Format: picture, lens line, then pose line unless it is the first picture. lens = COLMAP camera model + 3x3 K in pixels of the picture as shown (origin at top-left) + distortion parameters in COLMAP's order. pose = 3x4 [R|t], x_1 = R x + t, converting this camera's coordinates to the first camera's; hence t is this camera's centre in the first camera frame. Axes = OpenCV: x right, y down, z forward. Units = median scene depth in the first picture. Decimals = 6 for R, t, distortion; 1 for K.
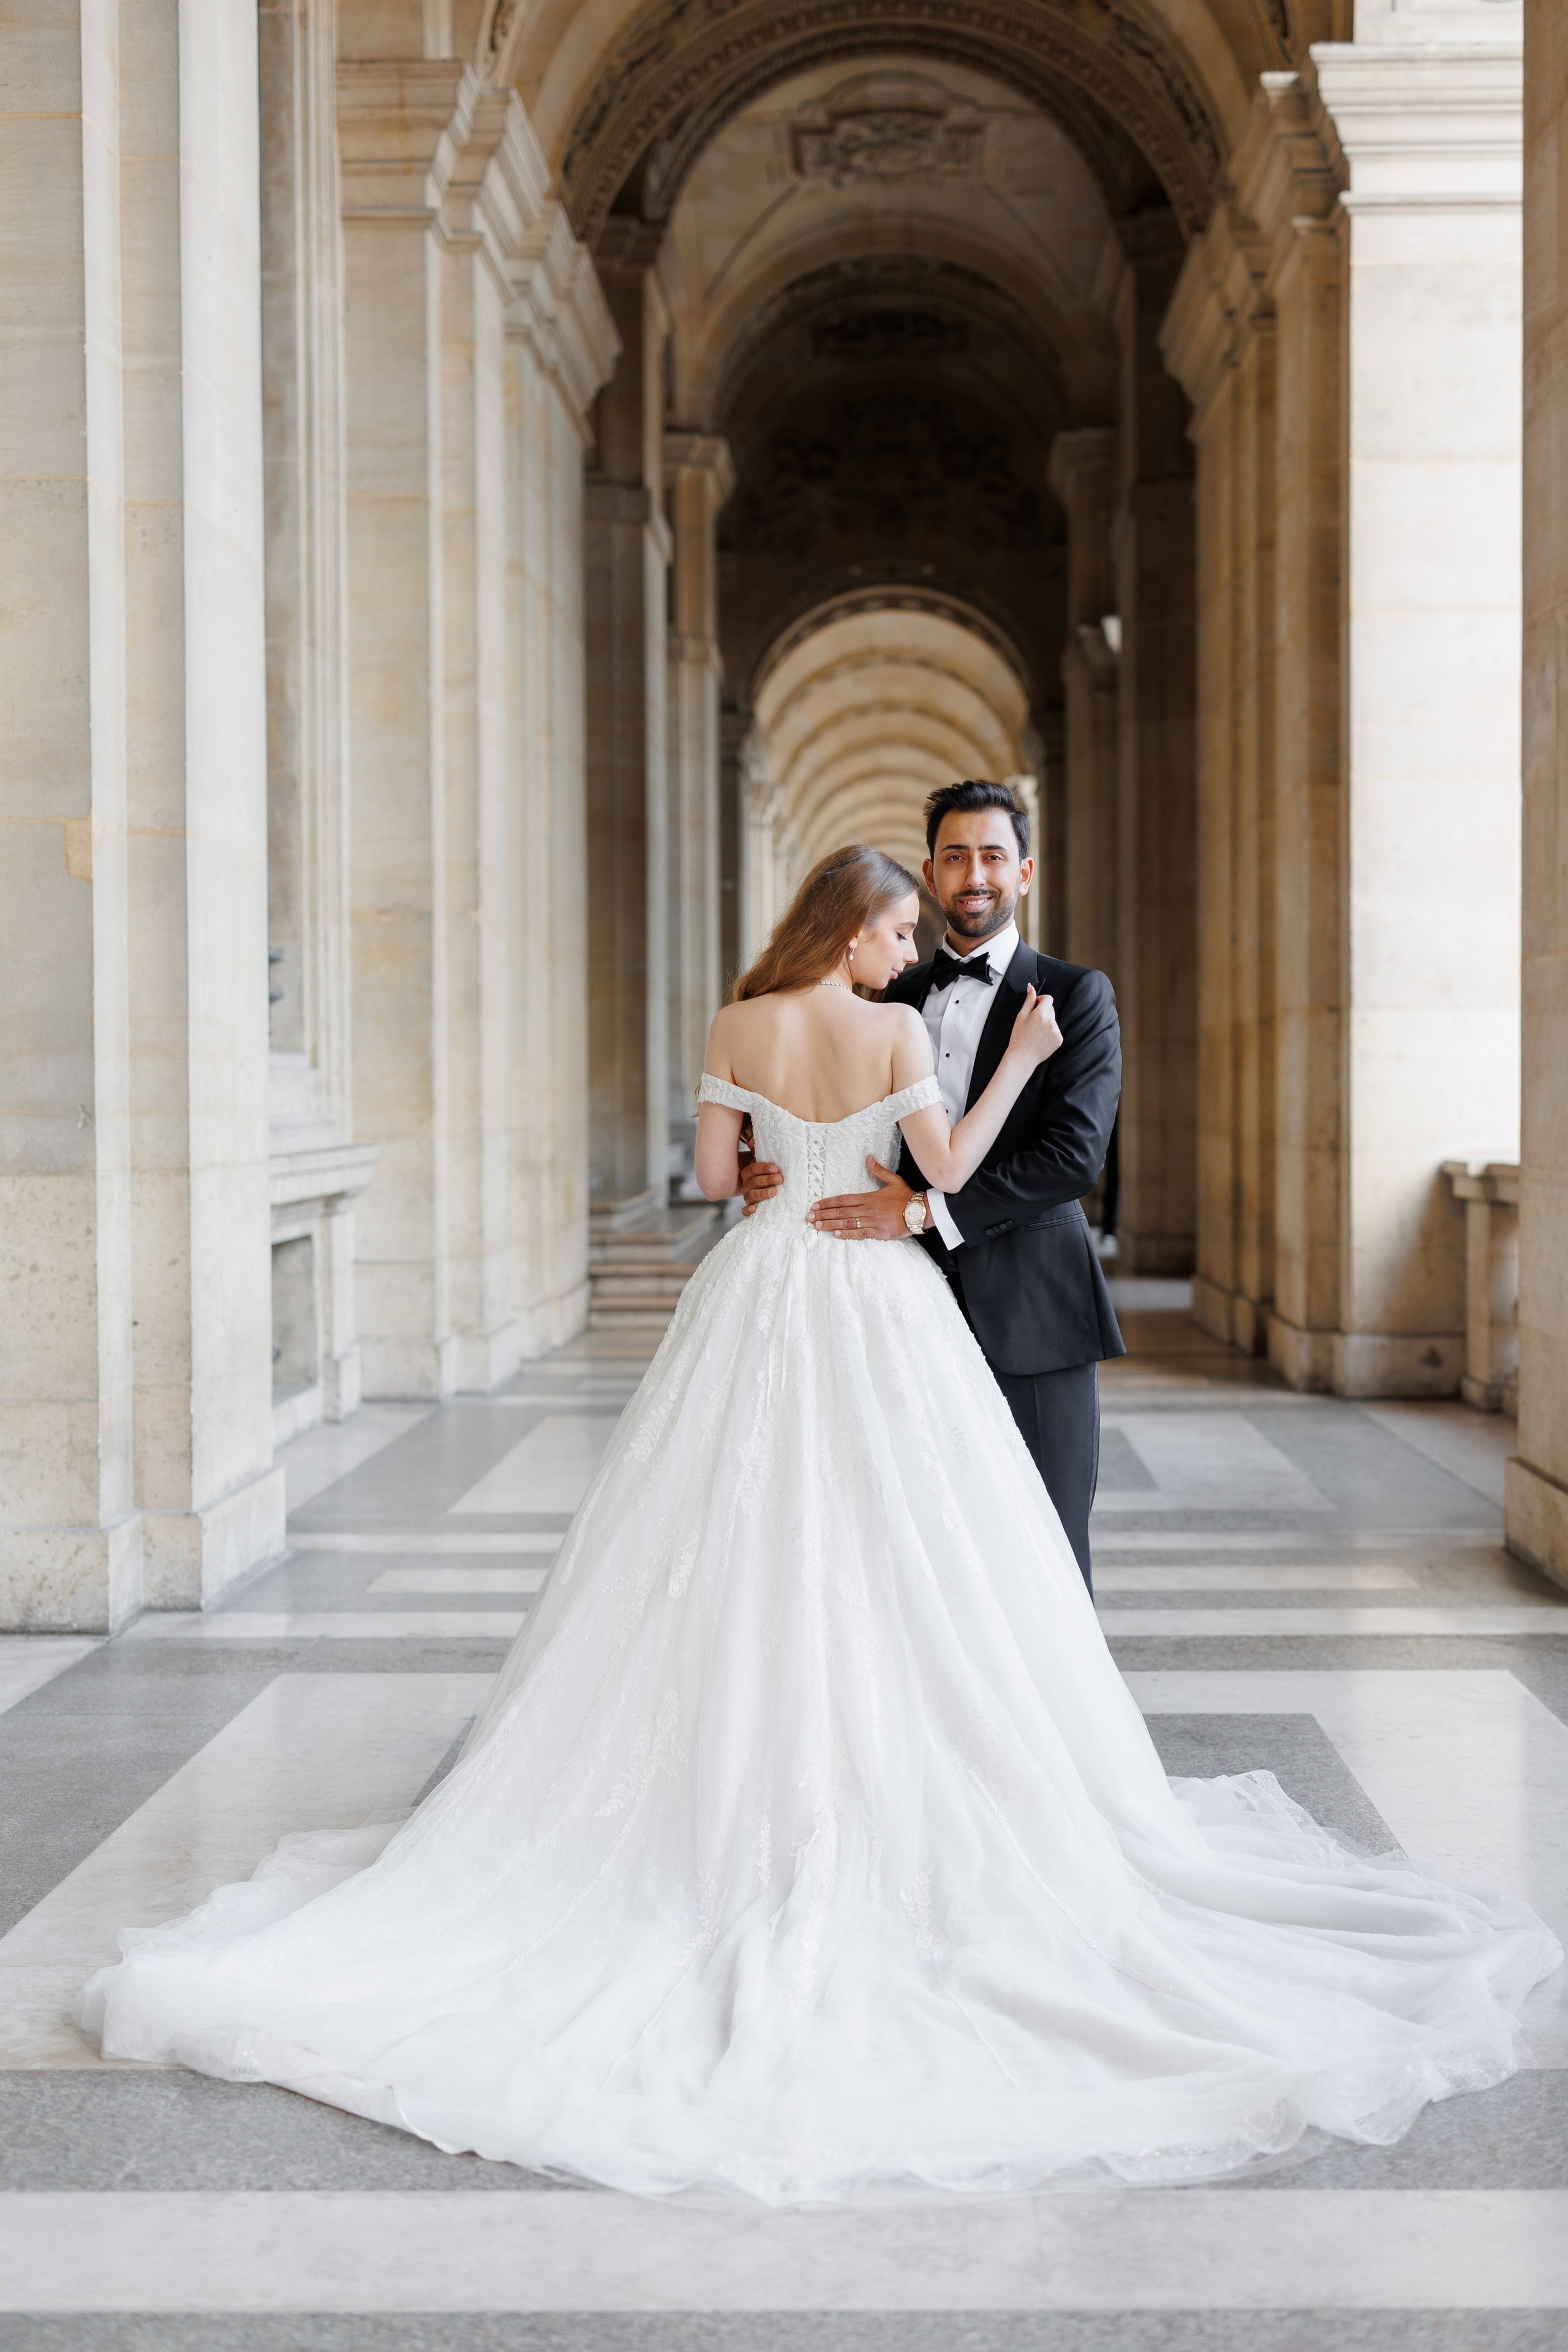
lens RADIAL K [[3376.8, 0, 780.2], [0, 3376.8, 1185.3], [0, 0, 1]] dist [0.007851, 0.000000]
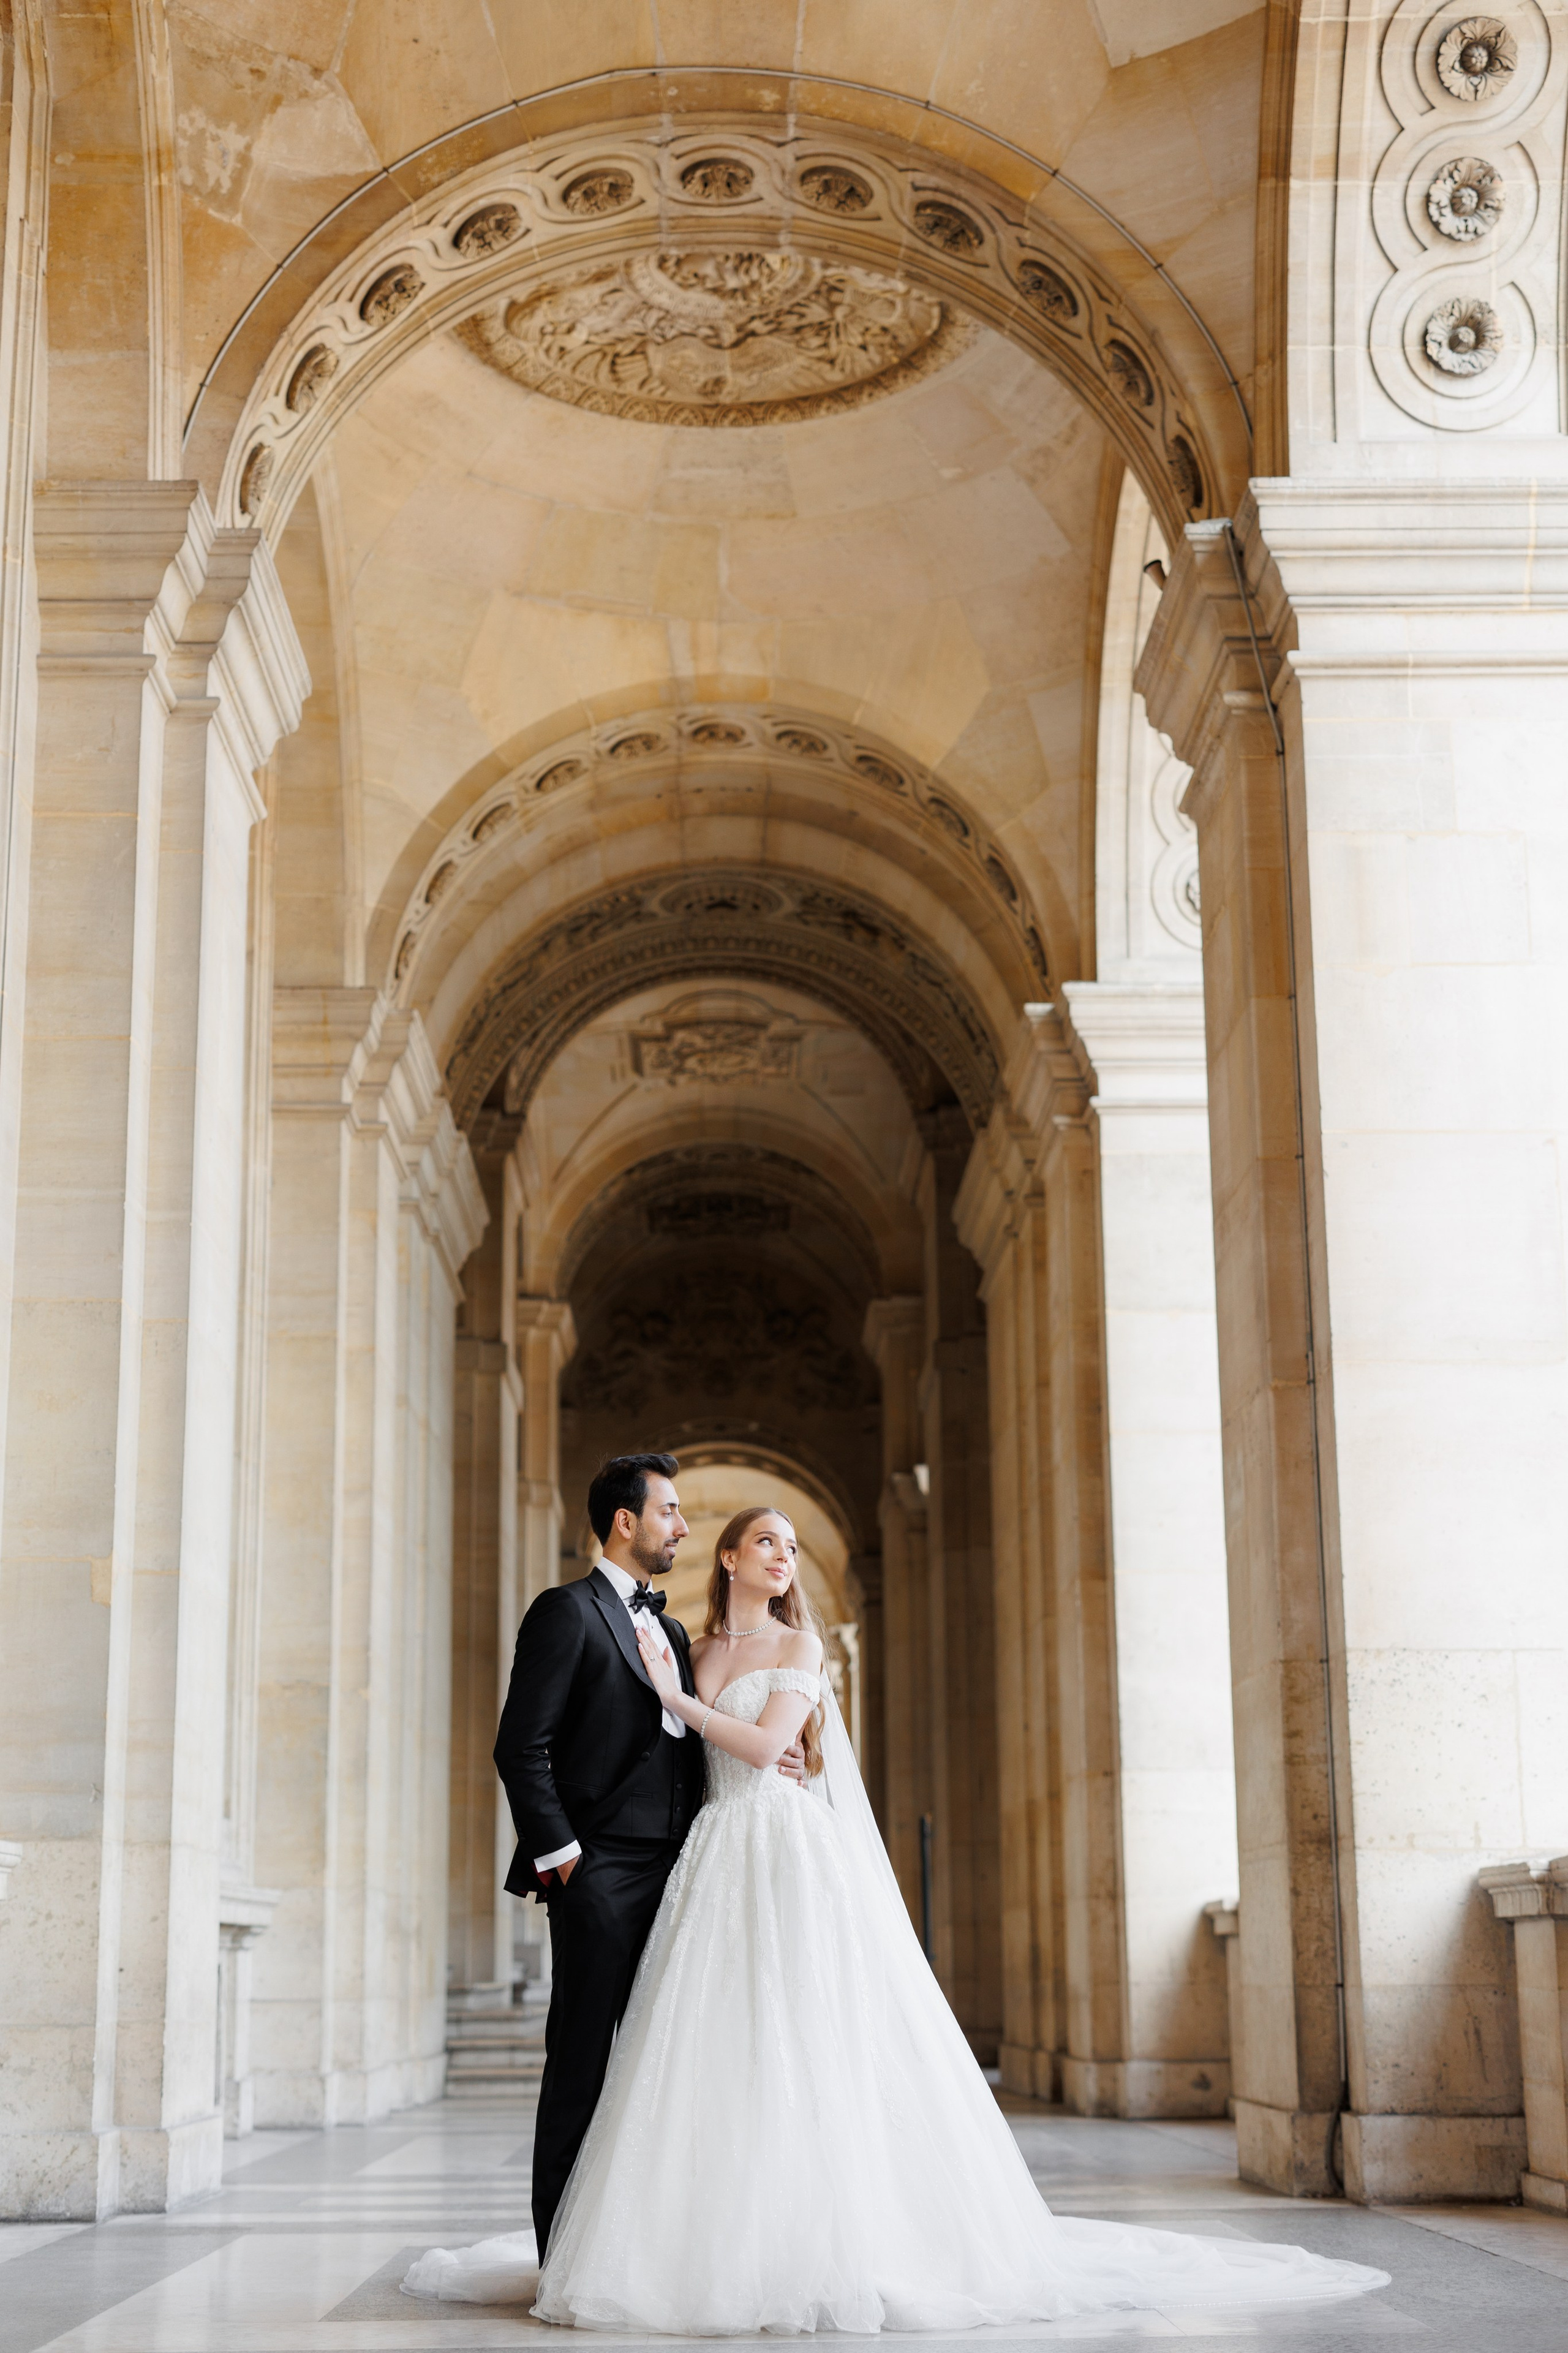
lens RADIAL K [[3378.0, 0, 783.4], [0, 3378.0, 1177.0], [0, 0, 1]] dist [0.007851, 0.000000]
pose [[0.998630, 0.007109, 0.051837, -0.008852], [0.006427, 0.966559, -0.256365, 0.046396], [-0.051926, 0.256347, 0.965189, -0.164919]]
